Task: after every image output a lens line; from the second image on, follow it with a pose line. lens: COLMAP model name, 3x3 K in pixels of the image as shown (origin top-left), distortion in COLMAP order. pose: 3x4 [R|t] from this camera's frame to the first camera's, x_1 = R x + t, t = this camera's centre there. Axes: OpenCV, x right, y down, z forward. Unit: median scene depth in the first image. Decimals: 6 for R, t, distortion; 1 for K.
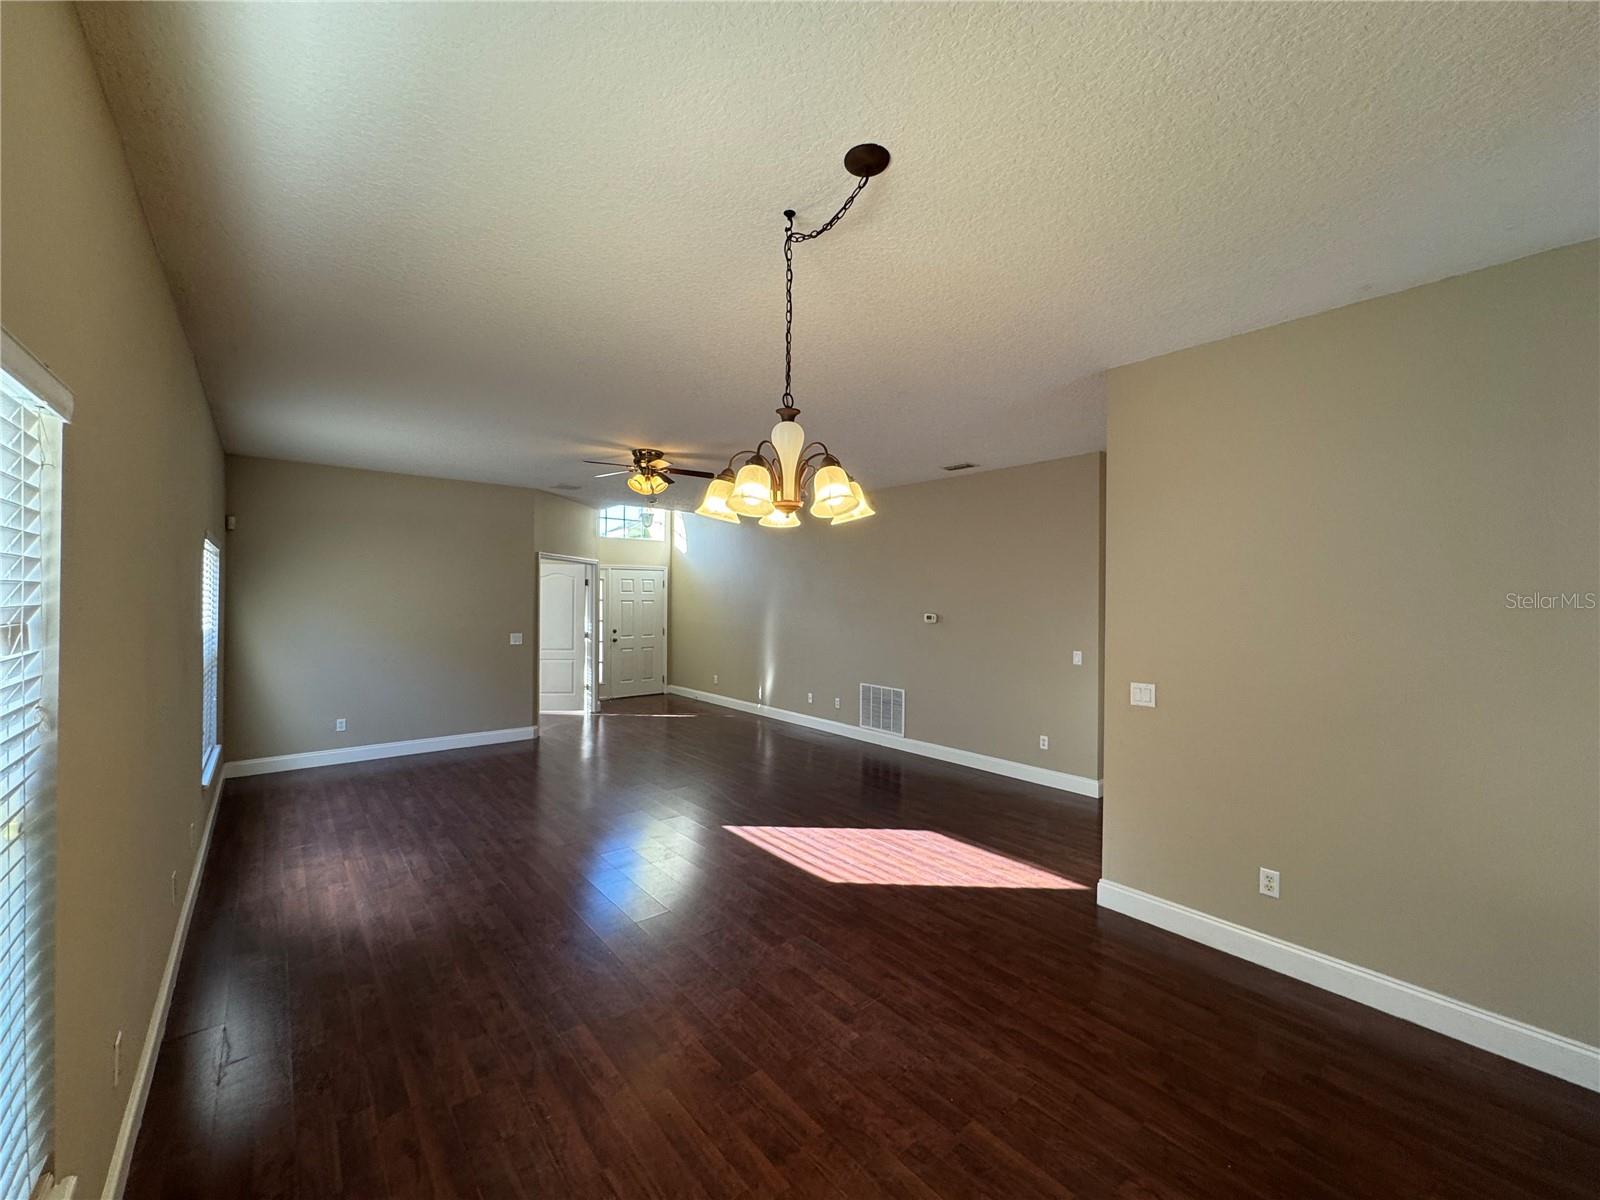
lens RADIAL K [[644.1, 0, 800.0], [0, 644.1, 600.0], [0, 0, 1]] dist [-0.001789, -0.000215]
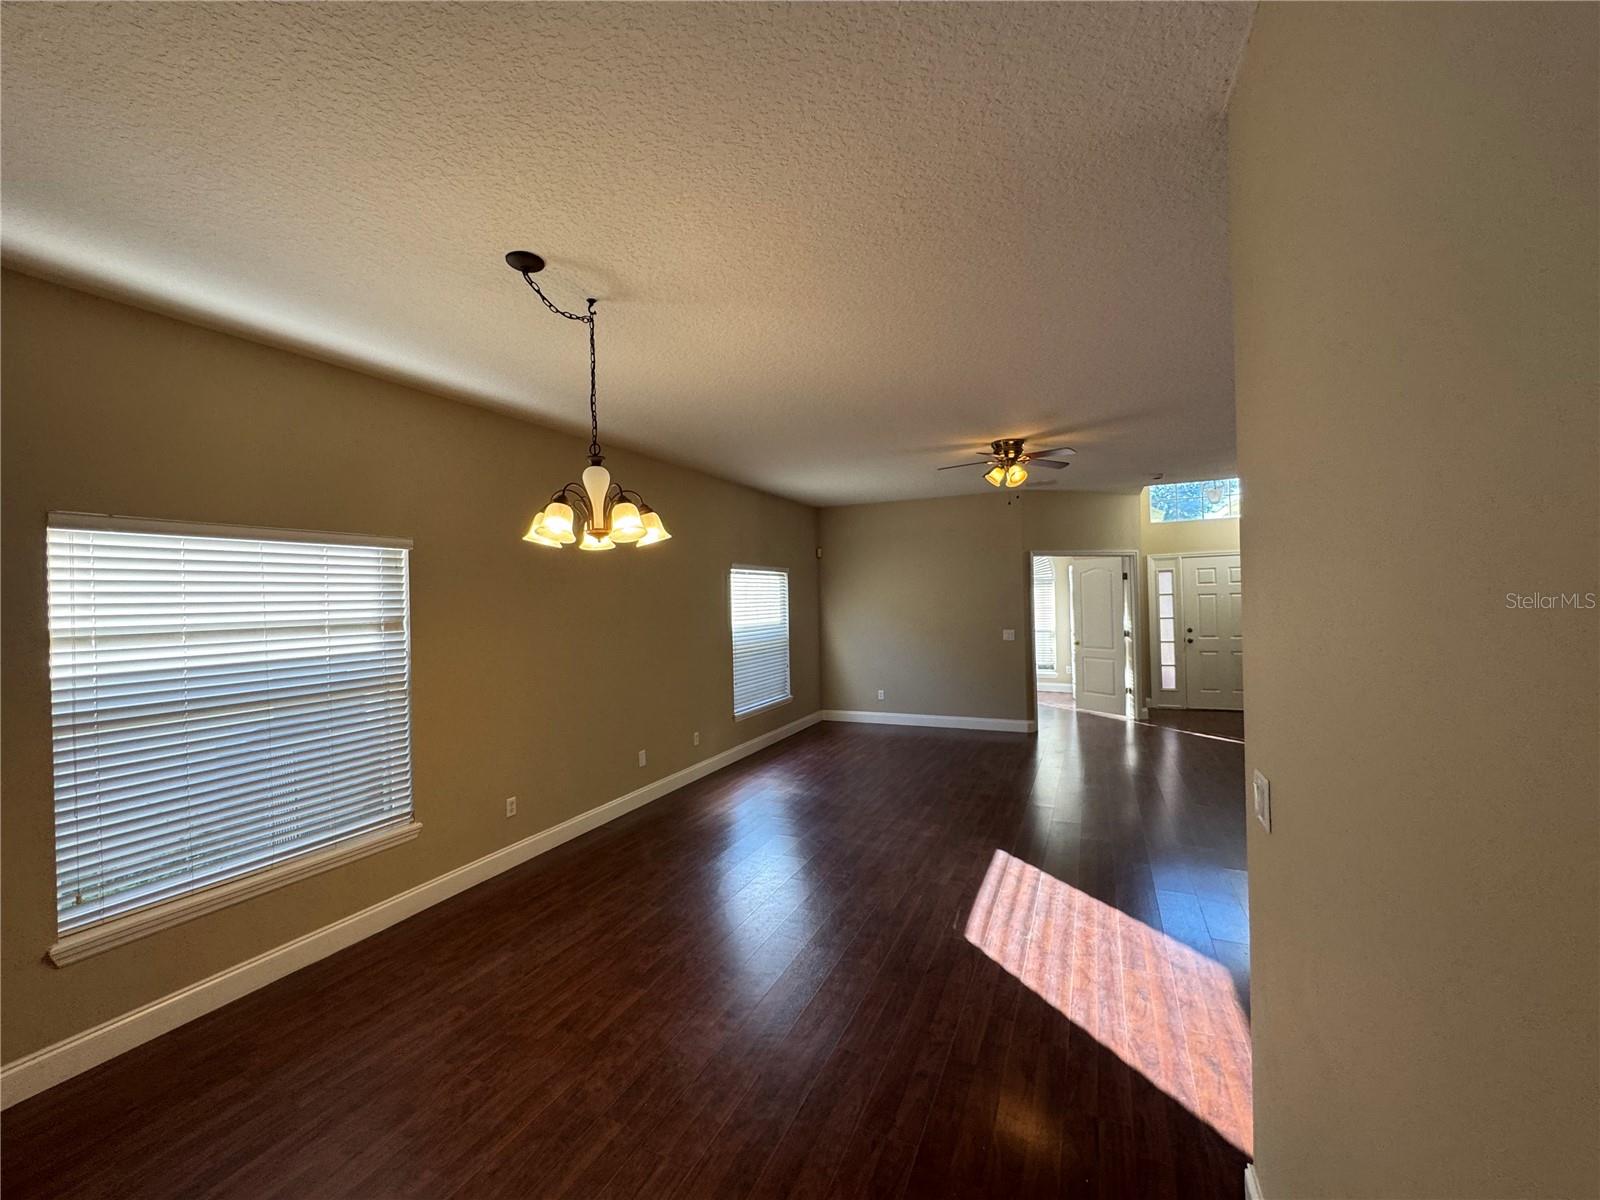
lens RADIAL K [[640.0, 0, 790.3], [0, 640.0, 604.5], [0, 0, 1]] dist [-0.000028, 0.000279]
pose [[0.422221, -0.010608, -0.906431, 0.622728], [0.025441, 0.999676, 0.000151, 0.001760], [0.906136, -0.023124, 0.422354, 0.401046]]
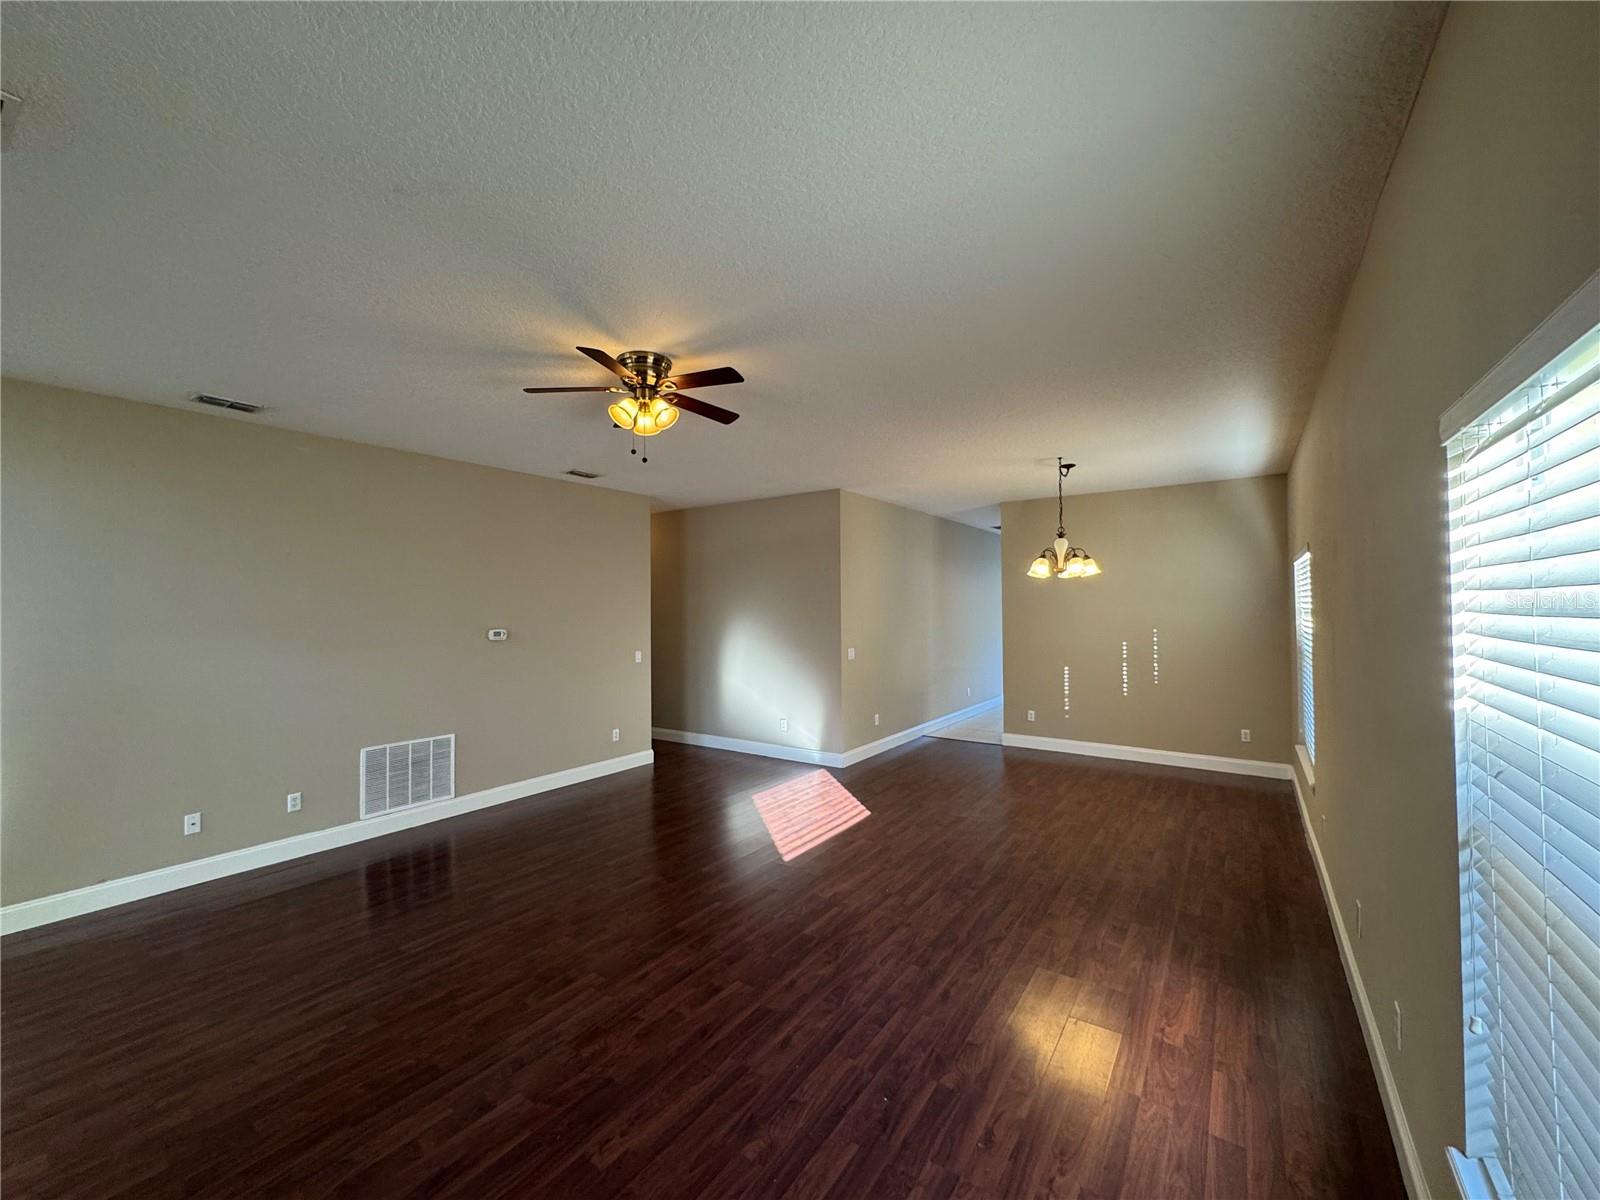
lens RADIAL K [[644.1, 0, 800.0], [0, 644.1, 600.0], [0, 0, 1]] dist [-0.001789, -0.000215]
pose [[-0.278130, 0.009525, 0.960496, -1.089739], [0.011013, 0.999917, -0.006728, -0.009573], [-0.960480, 0.008706, -0.278212, 1.344518]]
